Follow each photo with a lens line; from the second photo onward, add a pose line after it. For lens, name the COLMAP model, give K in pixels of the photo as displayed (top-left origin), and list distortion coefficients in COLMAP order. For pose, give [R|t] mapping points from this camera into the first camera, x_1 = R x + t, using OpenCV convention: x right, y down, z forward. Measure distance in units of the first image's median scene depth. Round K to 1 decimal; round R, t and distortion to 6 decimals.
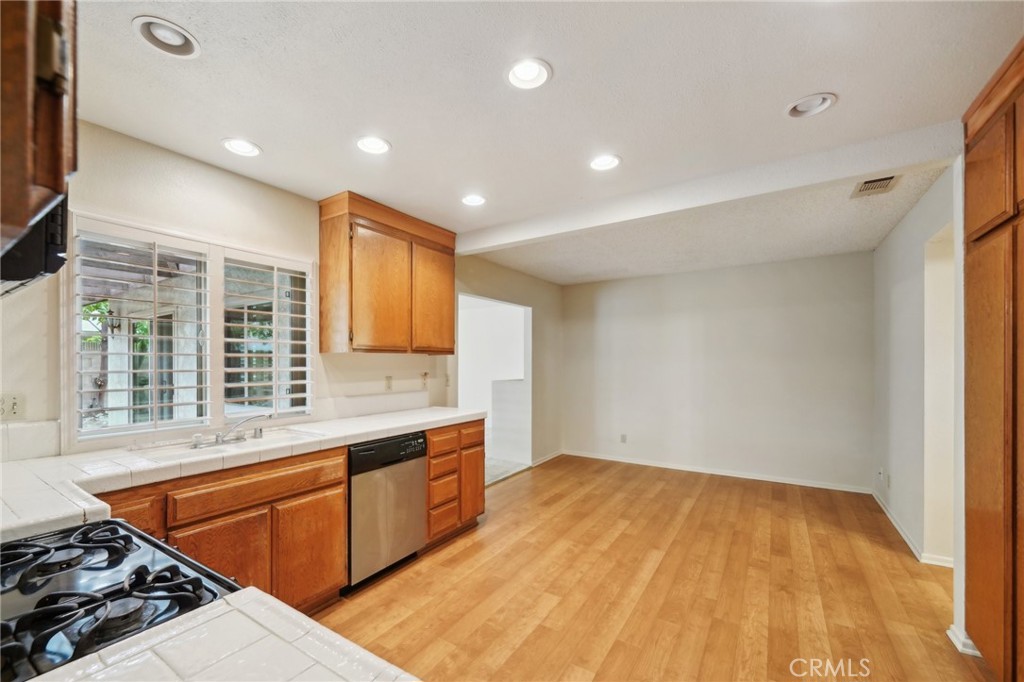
lens RADIAL K [[416.9, 0, 502.1], [0, 416.9, 362.7], [0, 0, 1]] dist [0.004222, 0.000160]
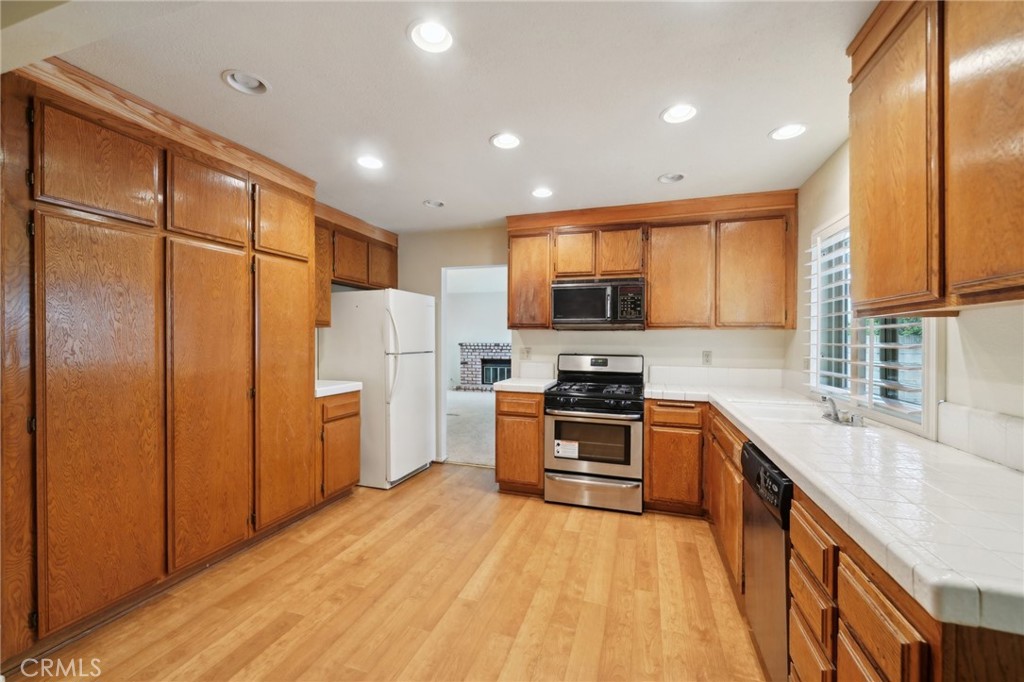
lens RADIAL K [[416.9, 0, 510.7], [0, 416.9, 340.0], [0, 0, 1]] dist [0.004222, 0.000160]
pose [[-0.965595, -0.004040, -0.260021, 0.552350], [-0.005119, 0.999981, 0.003472, 0.005205], [0.260002, 0.004683, -0.965597, 1.928249]]
